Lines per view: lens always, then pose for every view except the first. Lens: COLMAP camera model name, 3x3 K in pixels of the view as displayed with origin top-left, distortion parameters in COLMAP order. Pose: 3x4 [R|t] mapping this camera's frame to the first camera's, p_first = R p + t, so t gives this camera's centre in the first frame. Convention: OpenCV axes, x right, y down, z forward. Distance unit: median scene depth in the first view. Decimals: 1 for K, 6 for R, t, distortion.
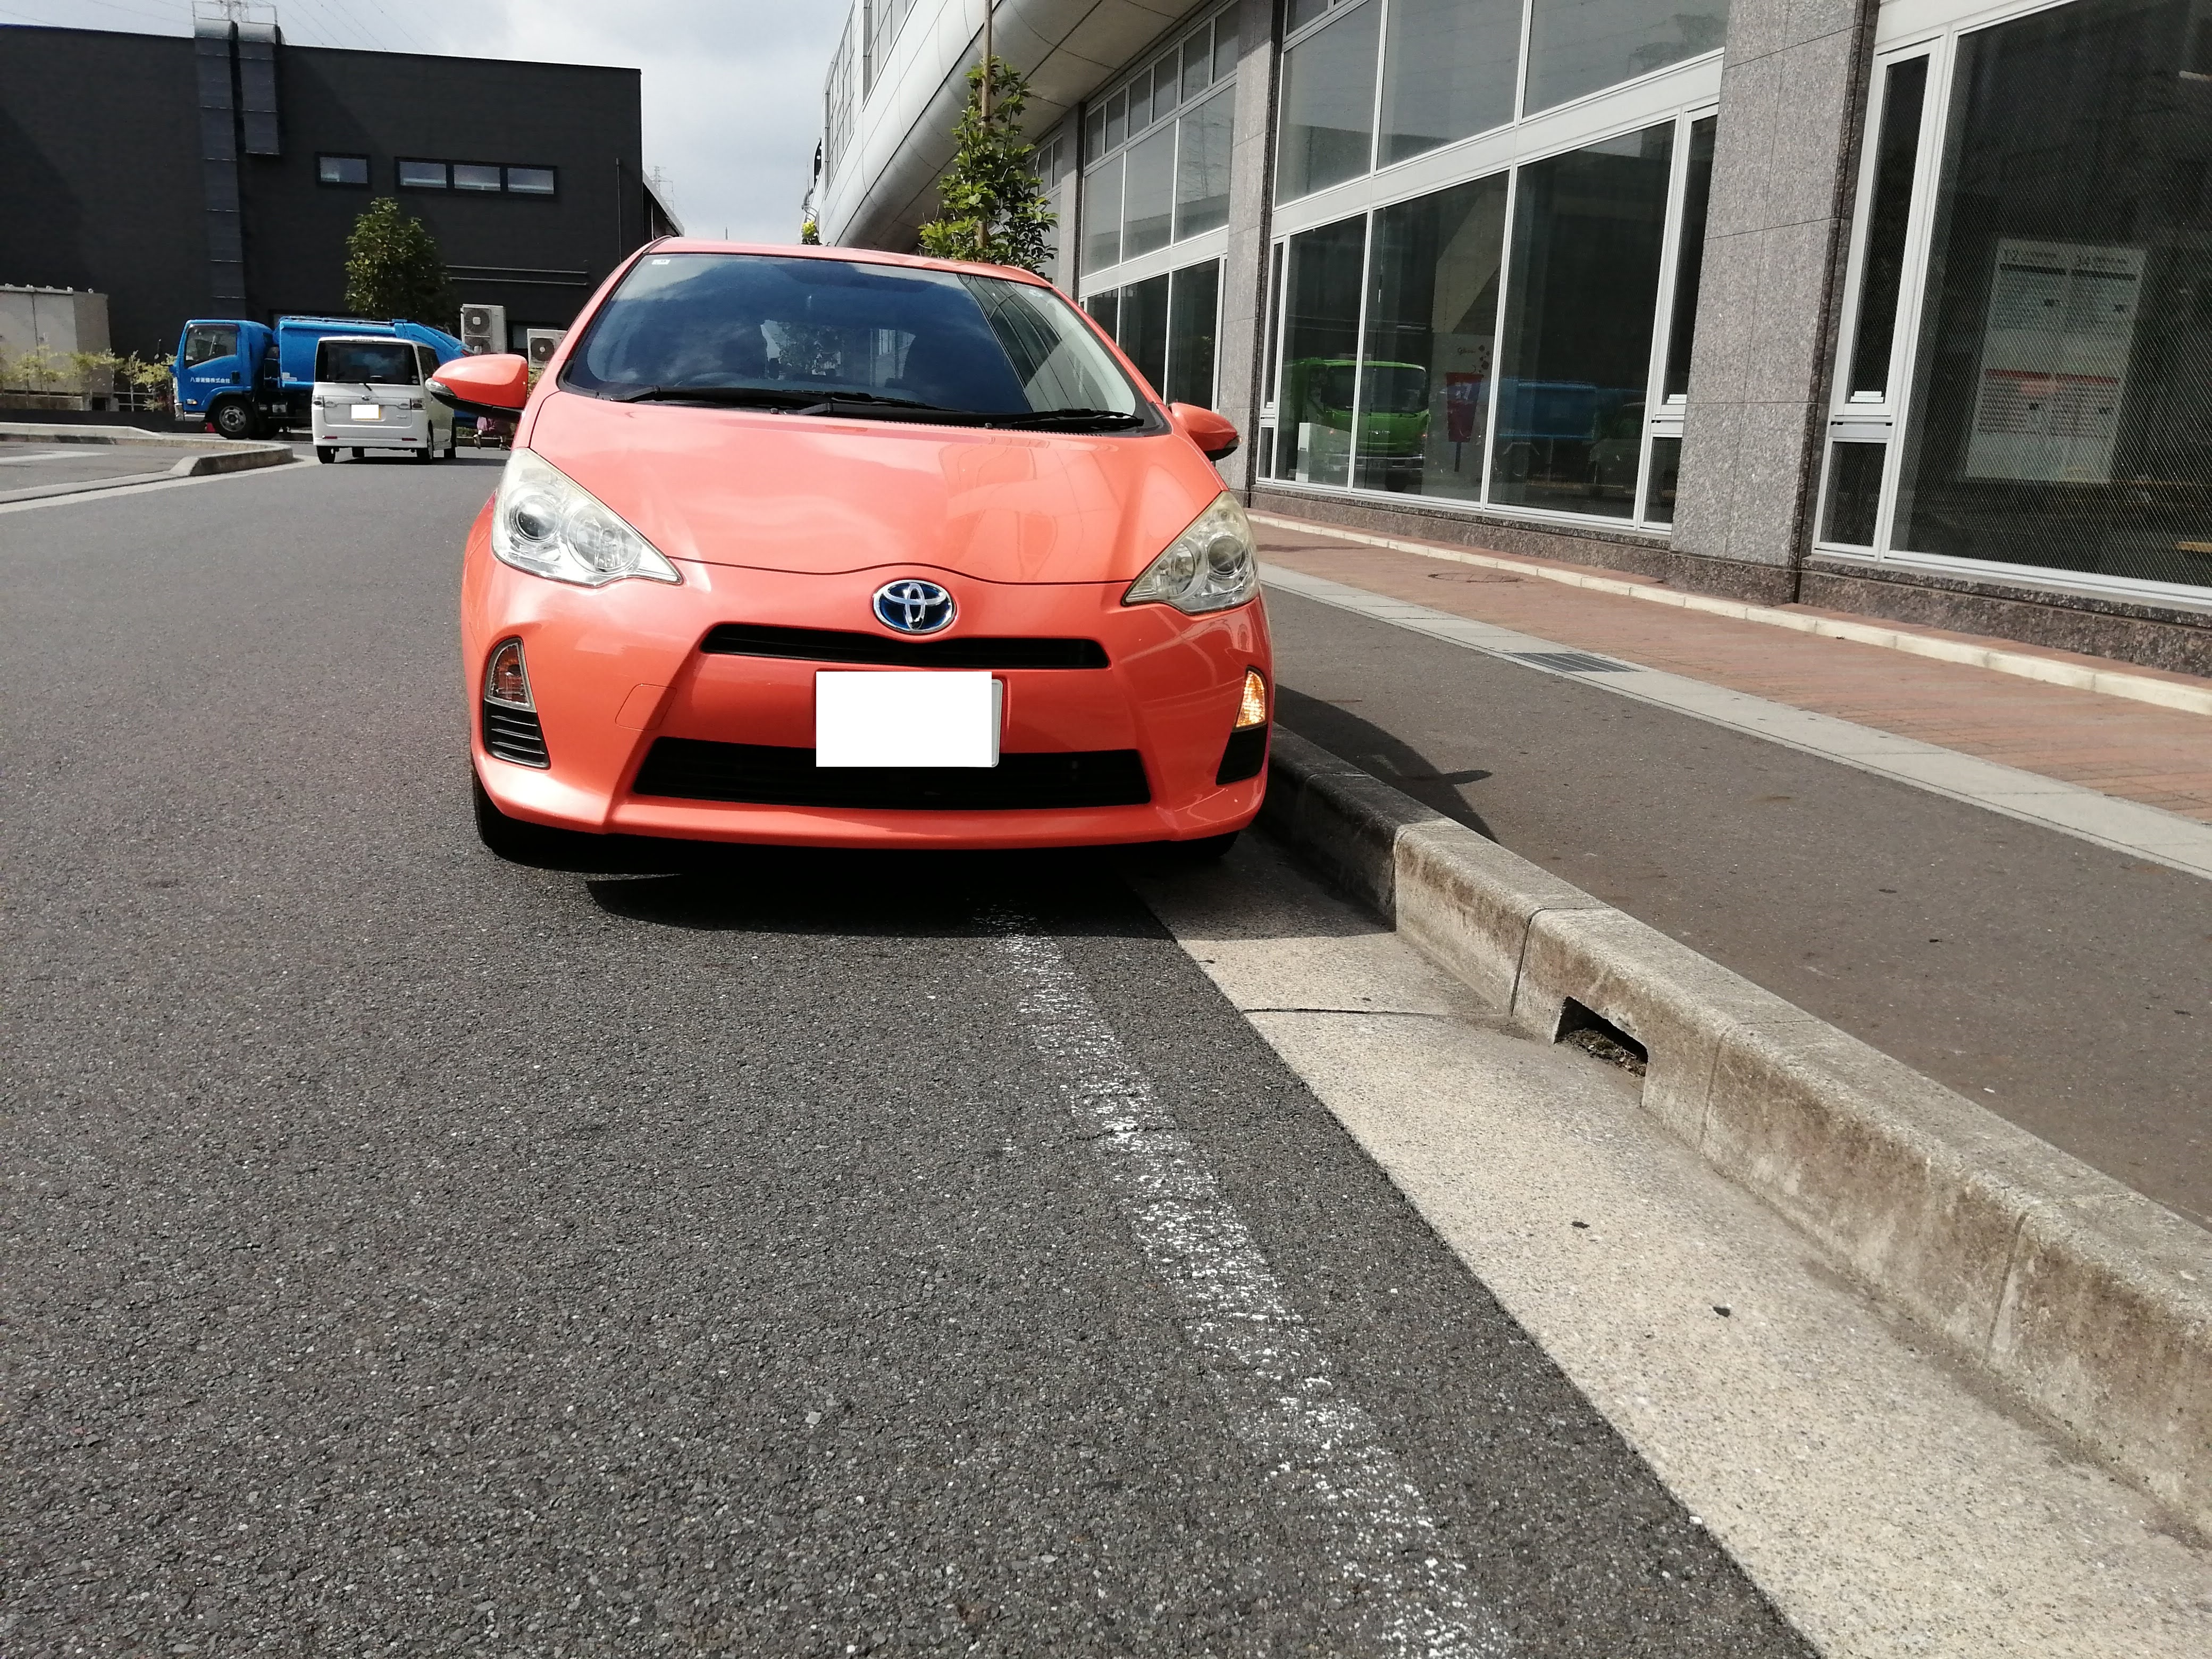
lens RADIAL K [[1763.3, 0, 1114.7], [0, 1763.3, 780.3], [0, 0, 1]] dist [0.054809, -0.120556]
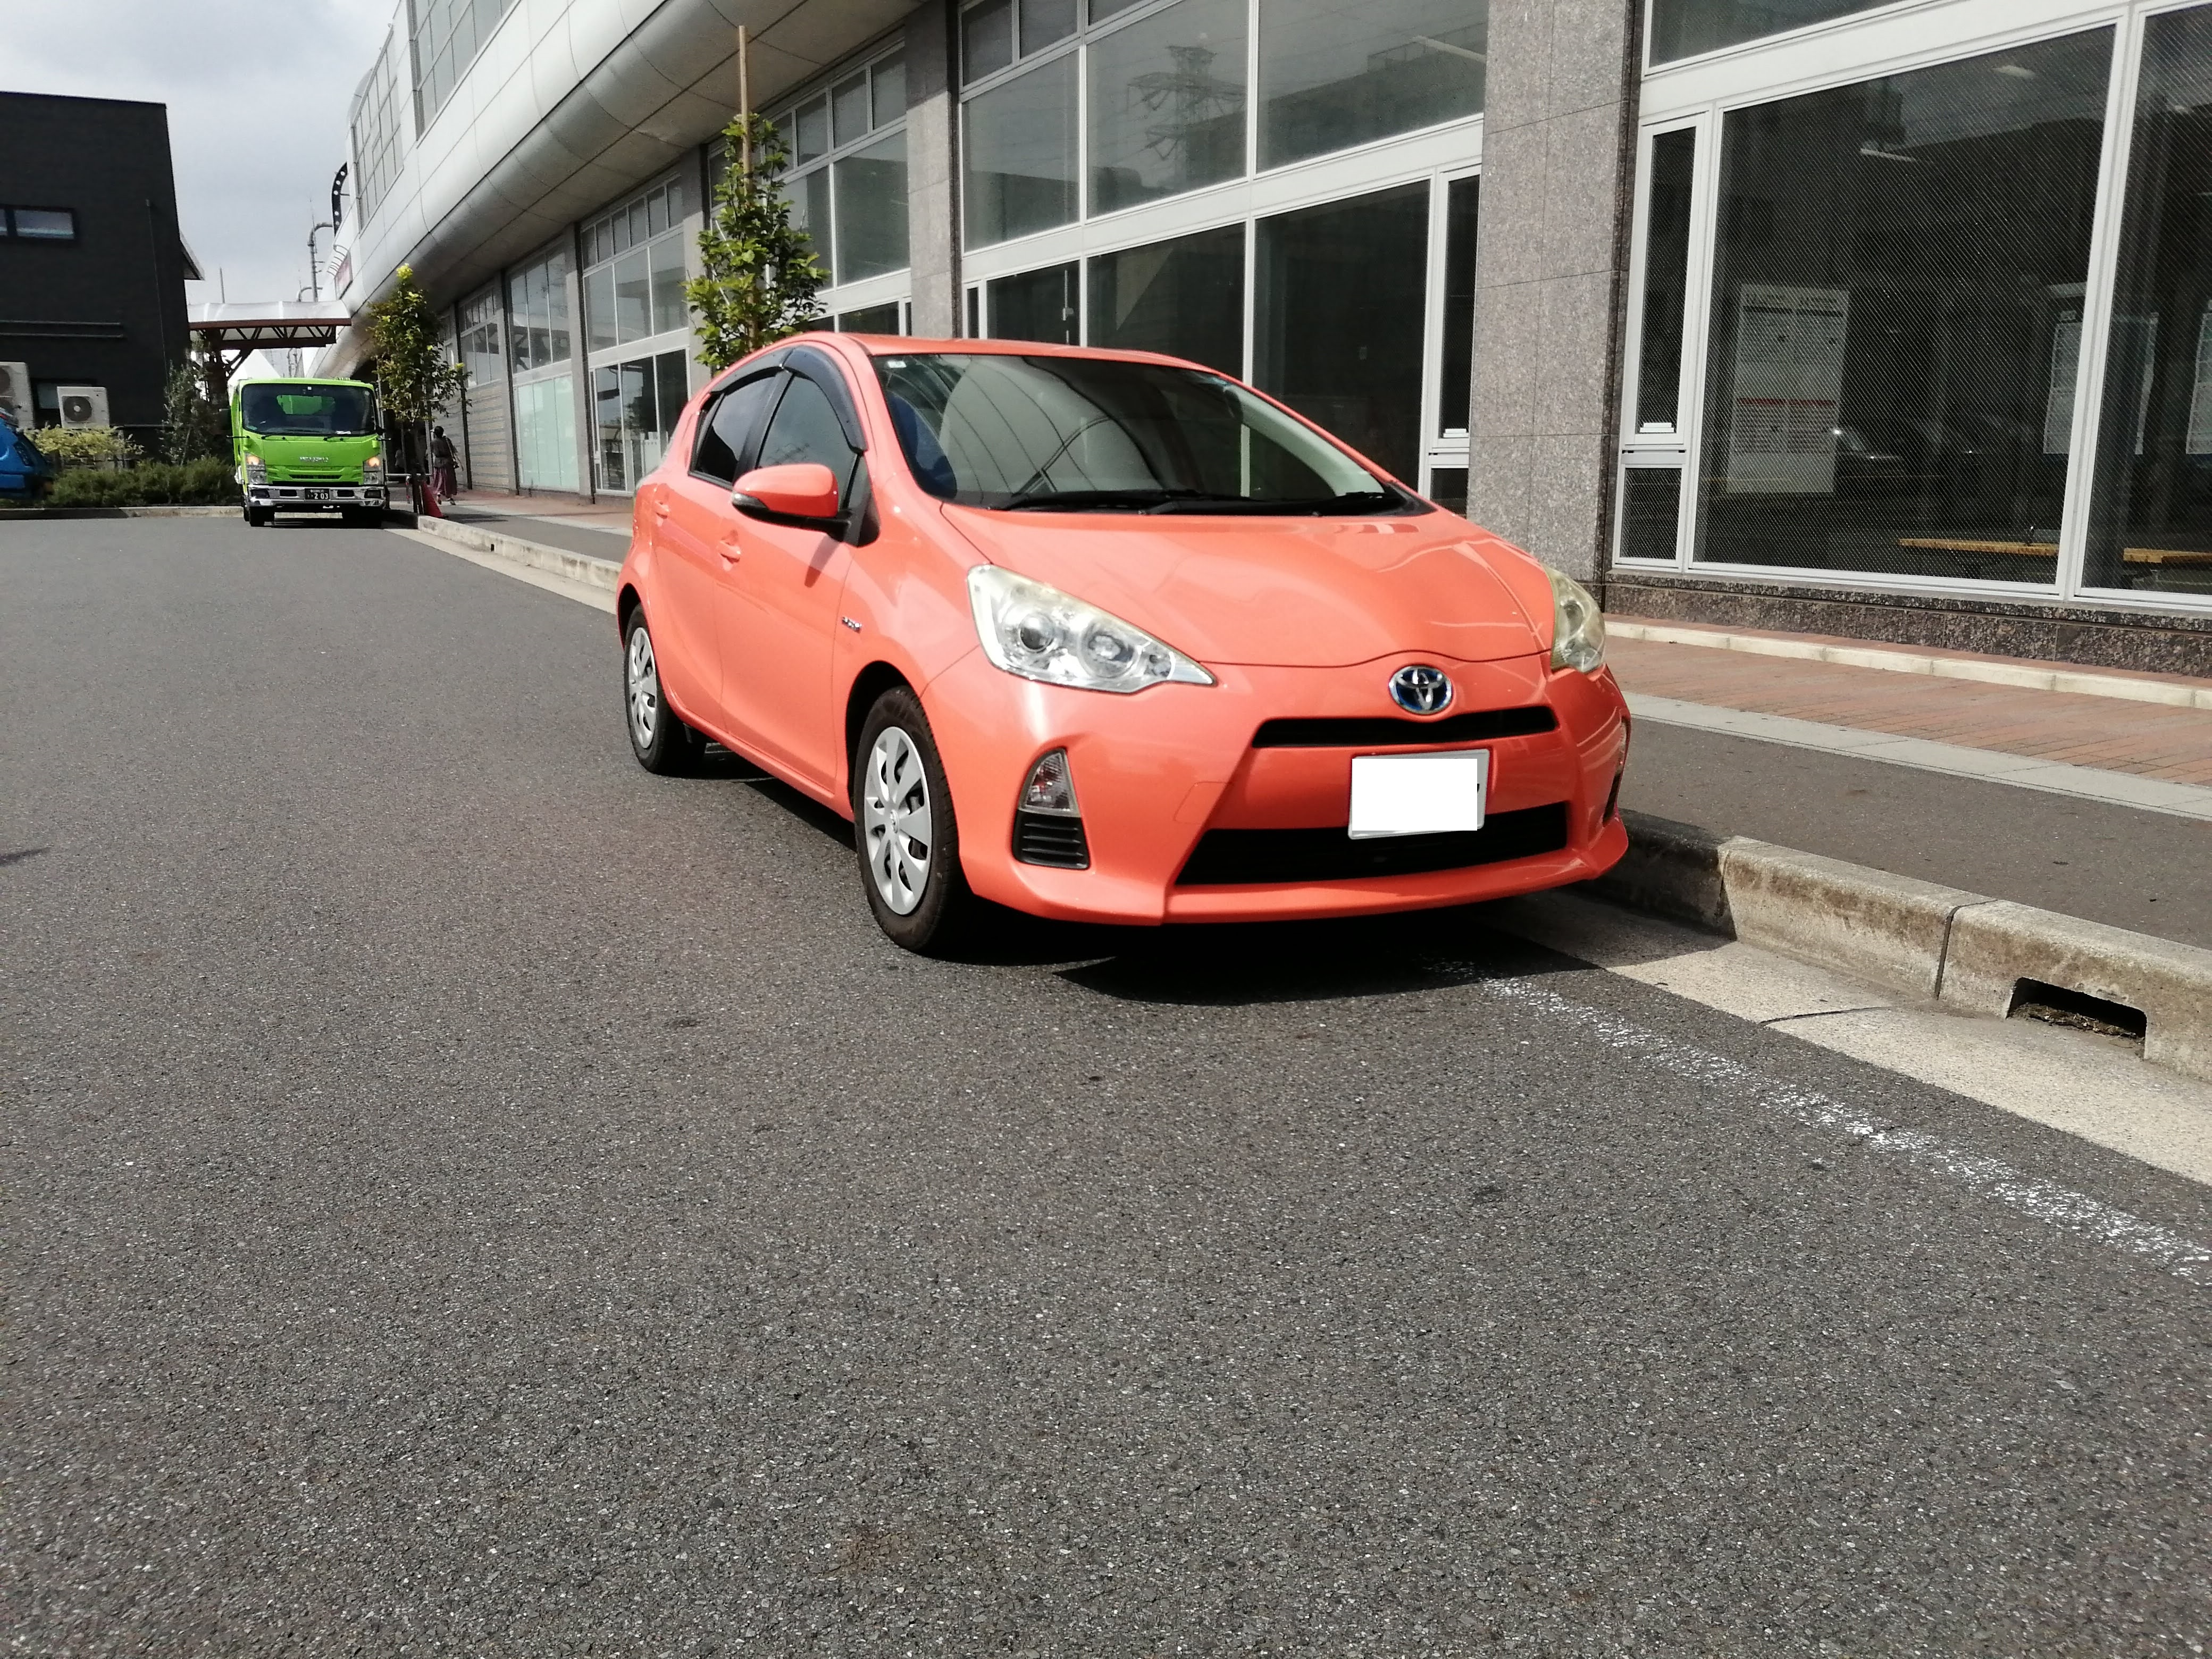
lens RADIAL K [[1751.4, 0, 1112.7], [0, 1751.4, 778.8], [0, 0, 1]] dist [0.055487, -0.107551]
pose [[0.967902, -0.084727, 0.236617, -0.224103], [0.087994, 0.996116, -0.003263, -0.022659], [-0.235421, 0.023979, 0.971598, -0.005094]]
